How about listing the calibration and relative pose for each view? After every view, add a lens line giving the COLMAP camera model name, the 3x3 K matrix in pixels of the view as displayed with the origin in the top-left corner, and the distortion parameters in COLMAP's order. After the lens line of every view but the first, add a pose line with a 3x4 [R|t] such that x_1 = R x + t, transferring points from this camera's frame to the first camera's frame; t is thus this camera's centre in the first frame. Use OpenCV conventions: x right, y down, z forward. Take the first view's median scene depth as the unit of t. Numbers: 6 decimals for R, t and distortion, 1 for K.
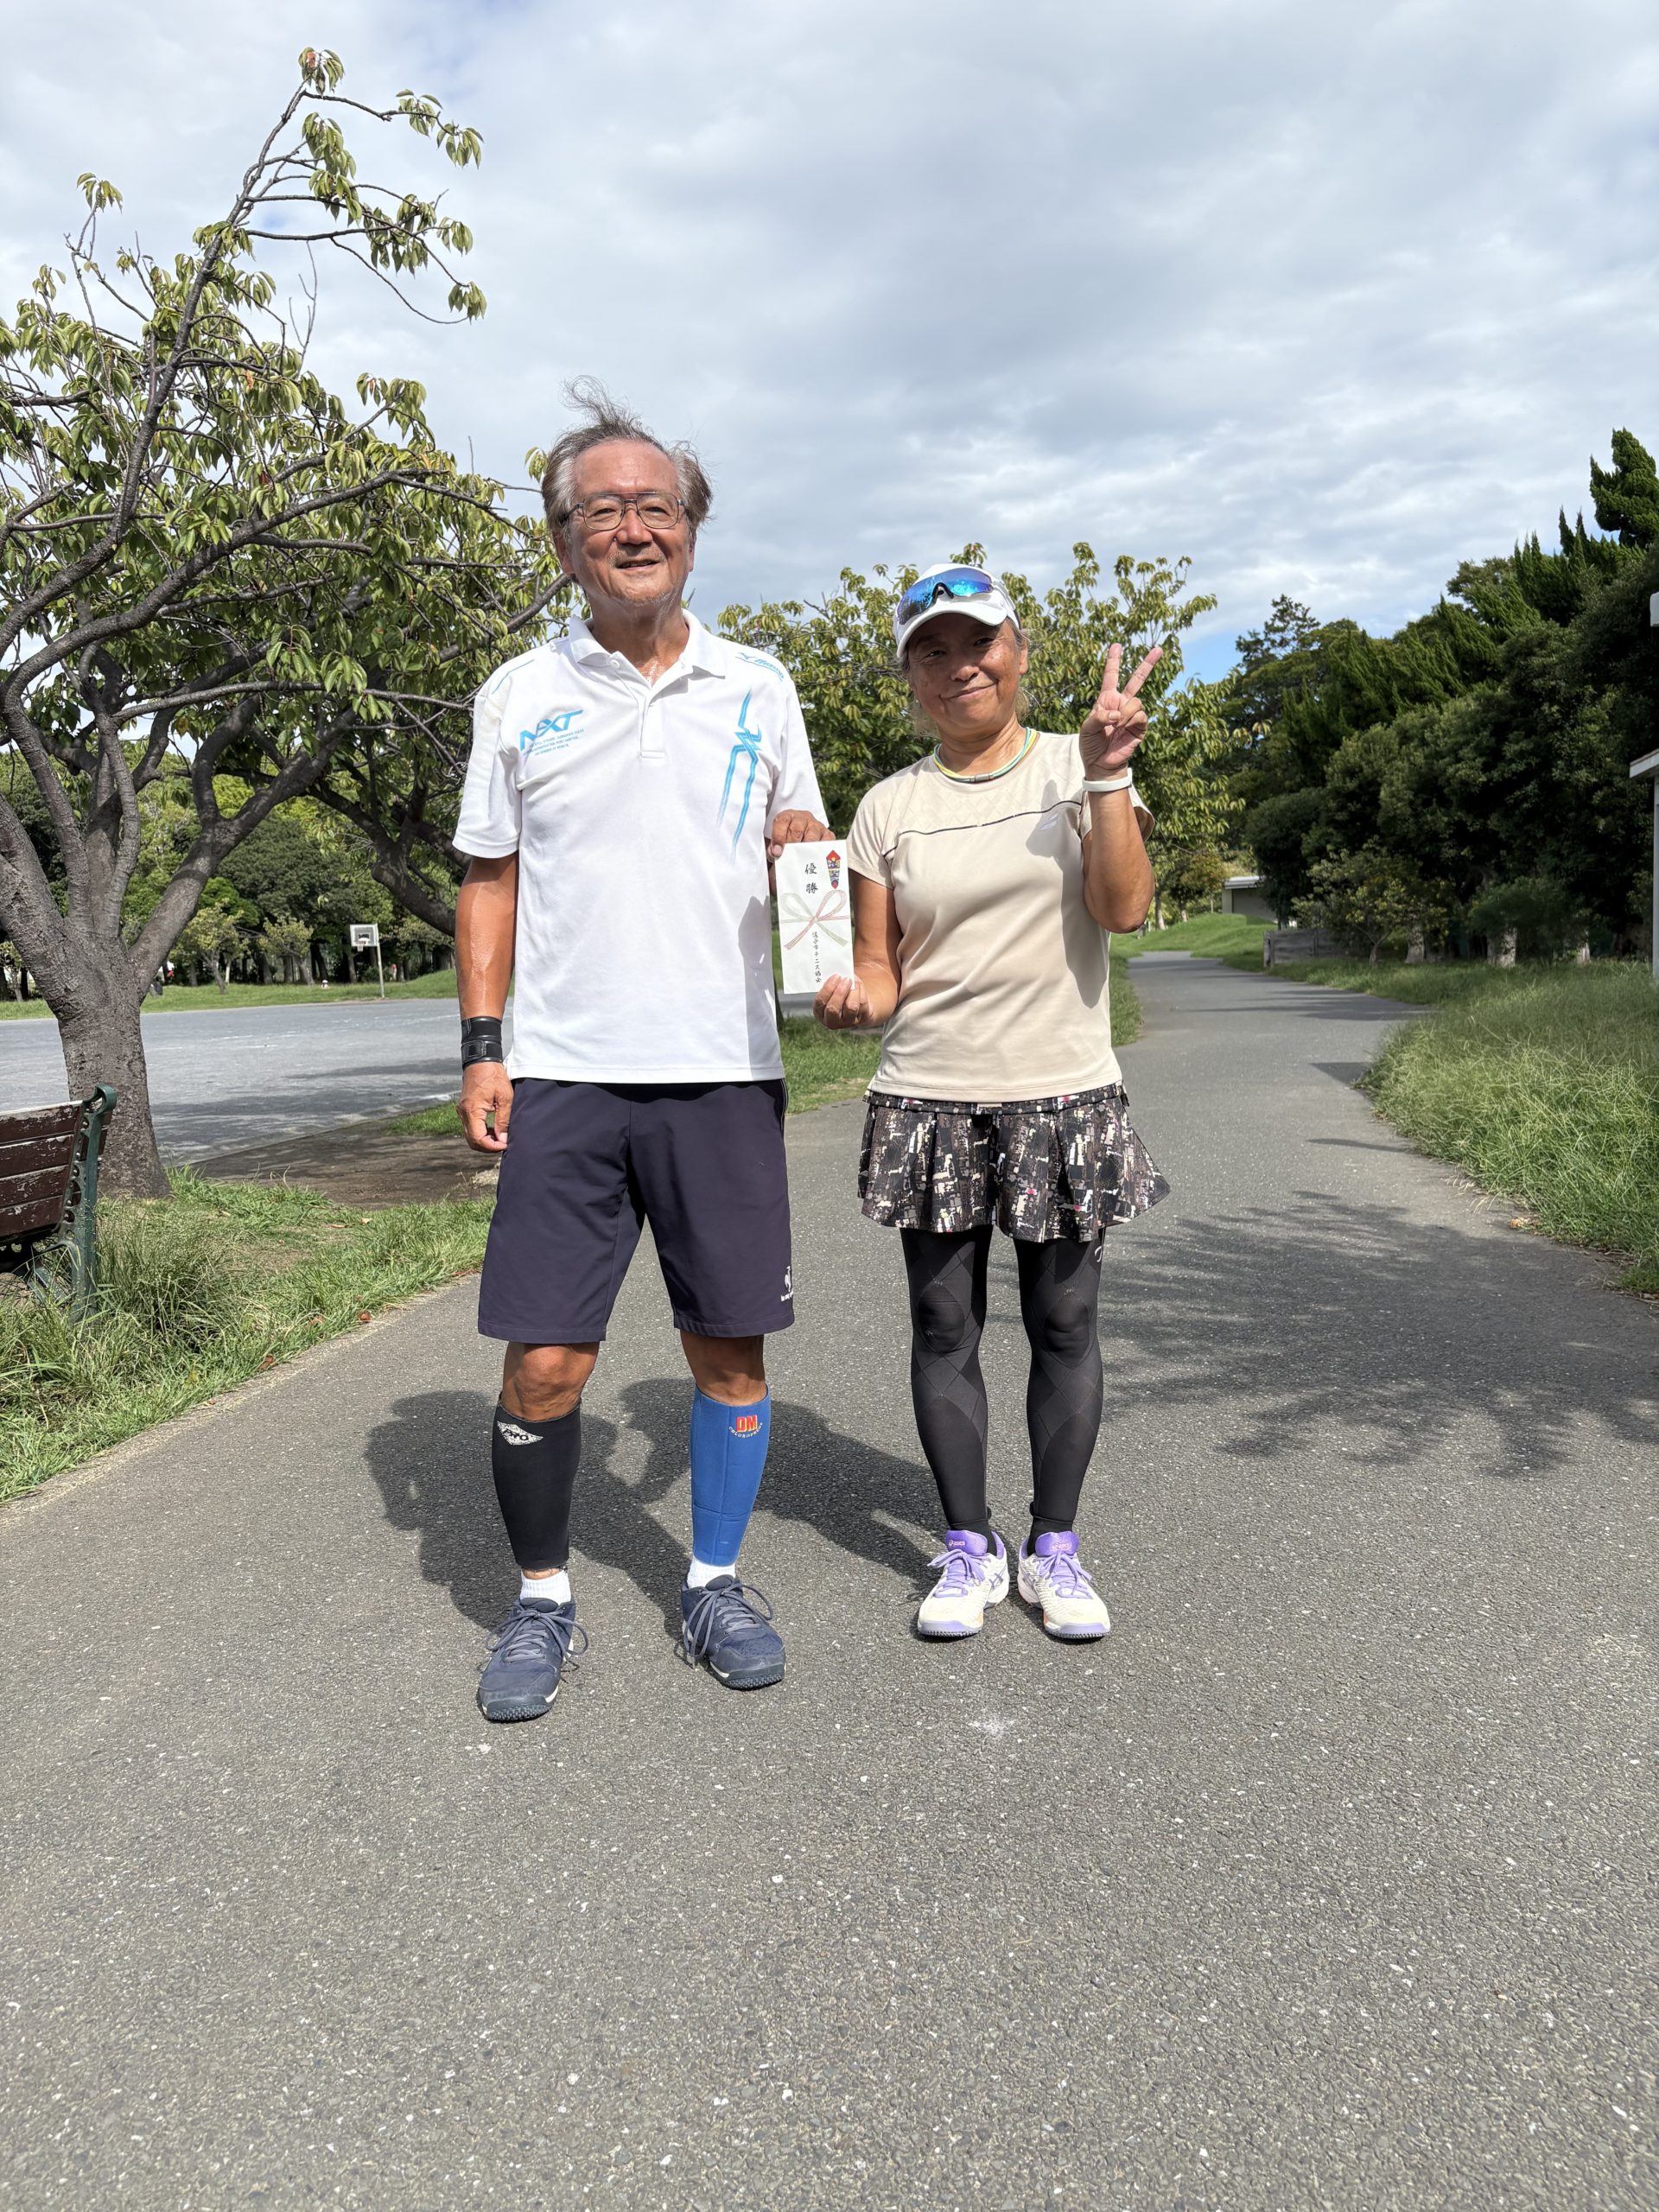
lens RADIAL K [[1696.6, 0, 816.9], [0, 1696.6, 1111.1], [0, 0, 1]] dist [0.018966, -0.001731]
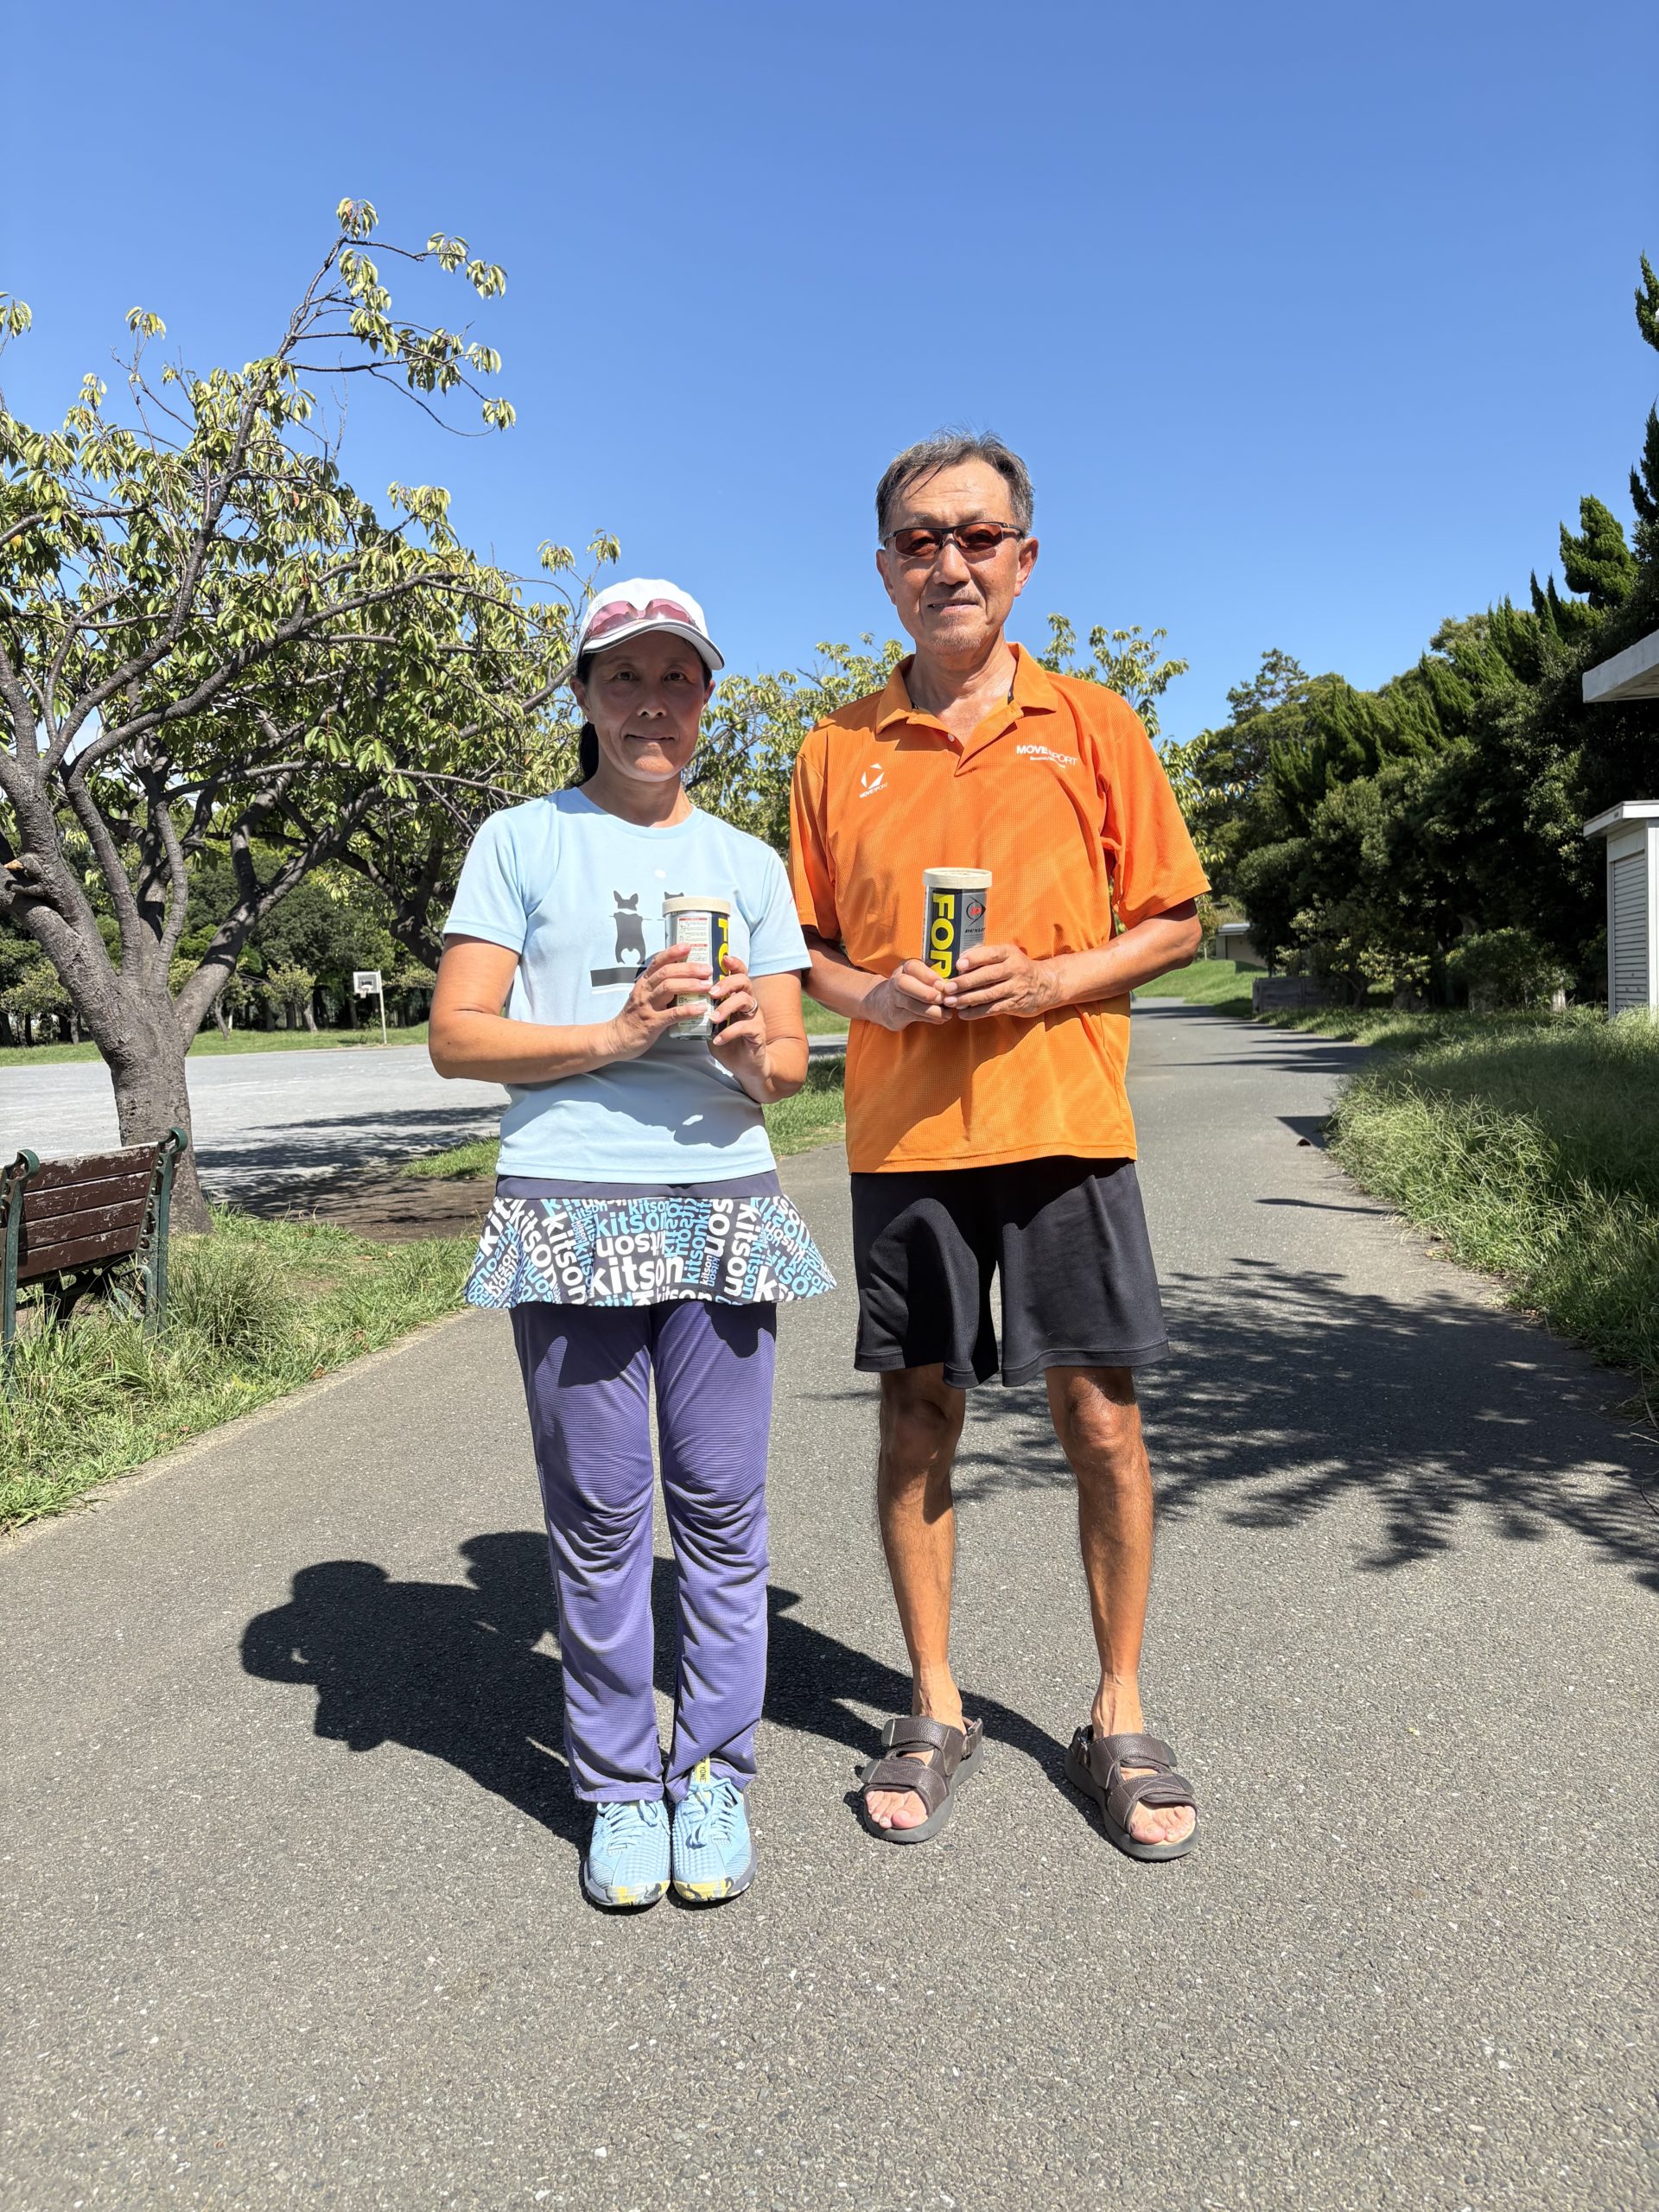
lens RADIAL K [[1690.4, 0, 824.8], [0, 1690.4, 1106.0], [0, 0, 1]] dist [0.022742, -0.004415]
pose [[0.999985, -0.000810, 0.005435, 0.005998], [0.000970, 0.999565, -0.029487, 0.002164], [-0.005409, 0.029492, 0.999550, -0.084601]]
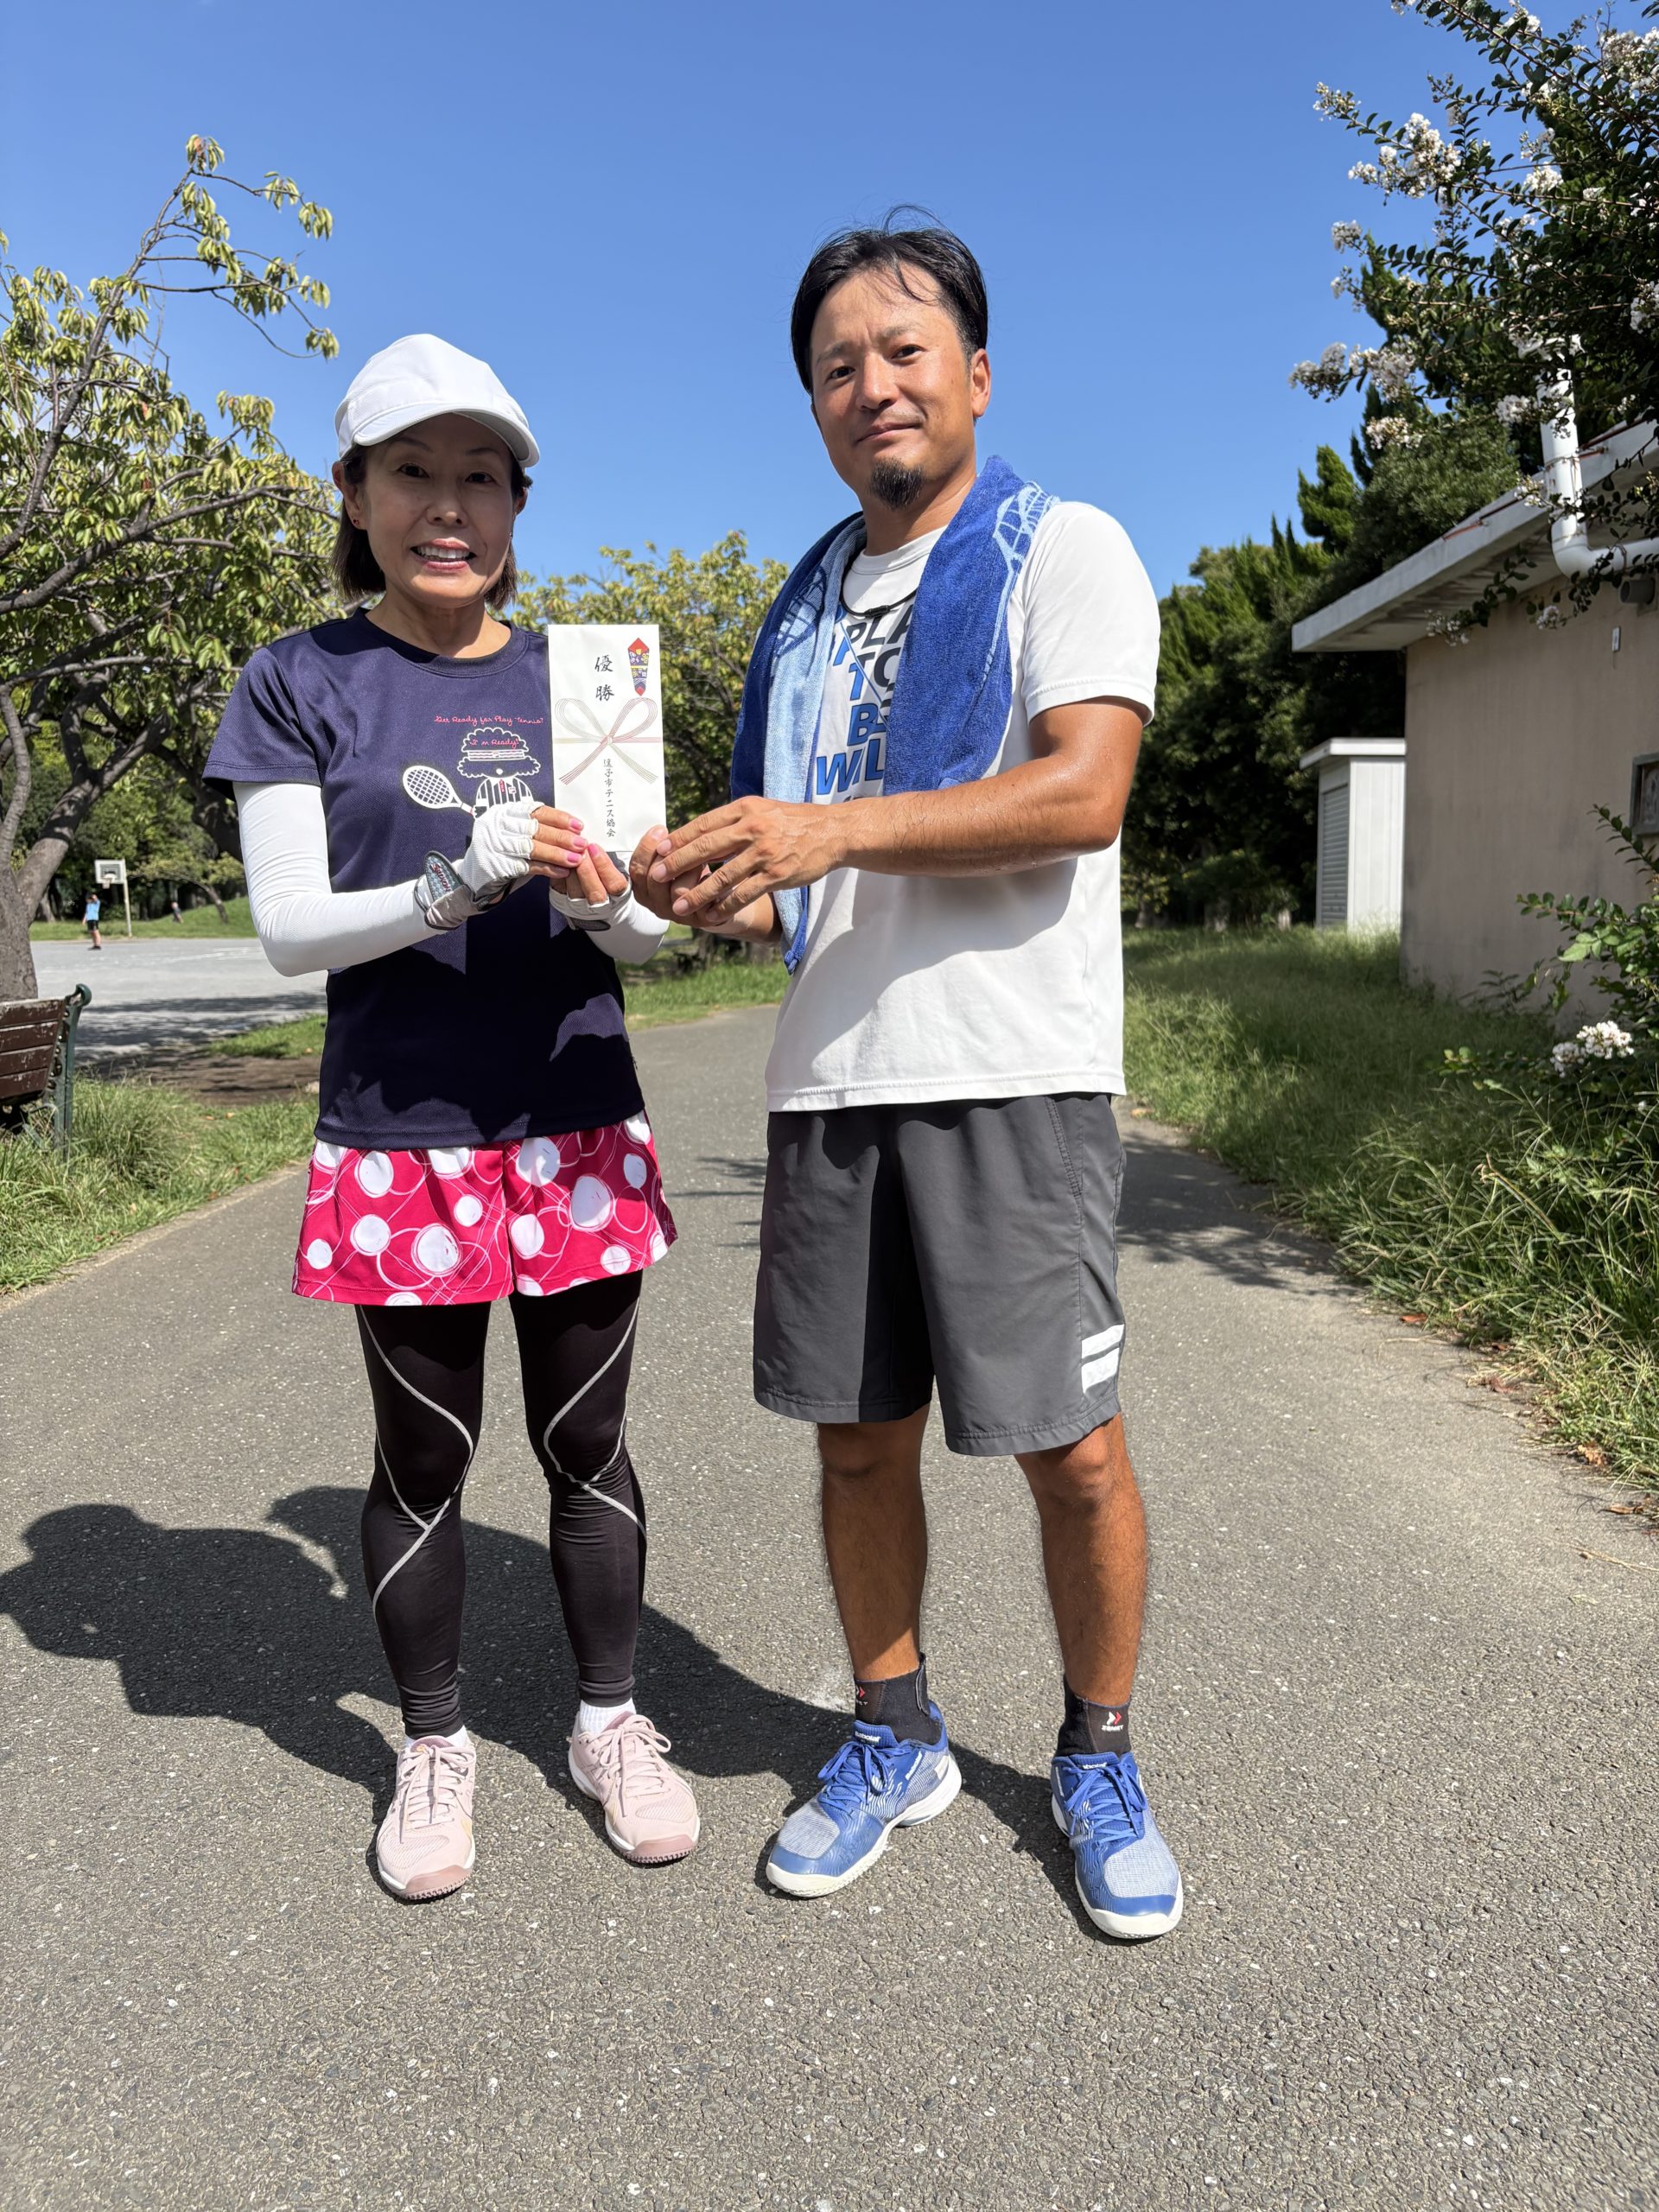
lens RADIAL K [[1689.2, 0, 829.7], [0, 1689.2, 1119.9], [0, 0, 1]] dist [0.002051, 0.001191]
pose [[0.989040, 0.006787, 0.147490, -0.023556], [-0.011719, 0.999400, 0.032595, 0.023571], [-0.147180, -0.033966, 0.988526, -0.225276]]
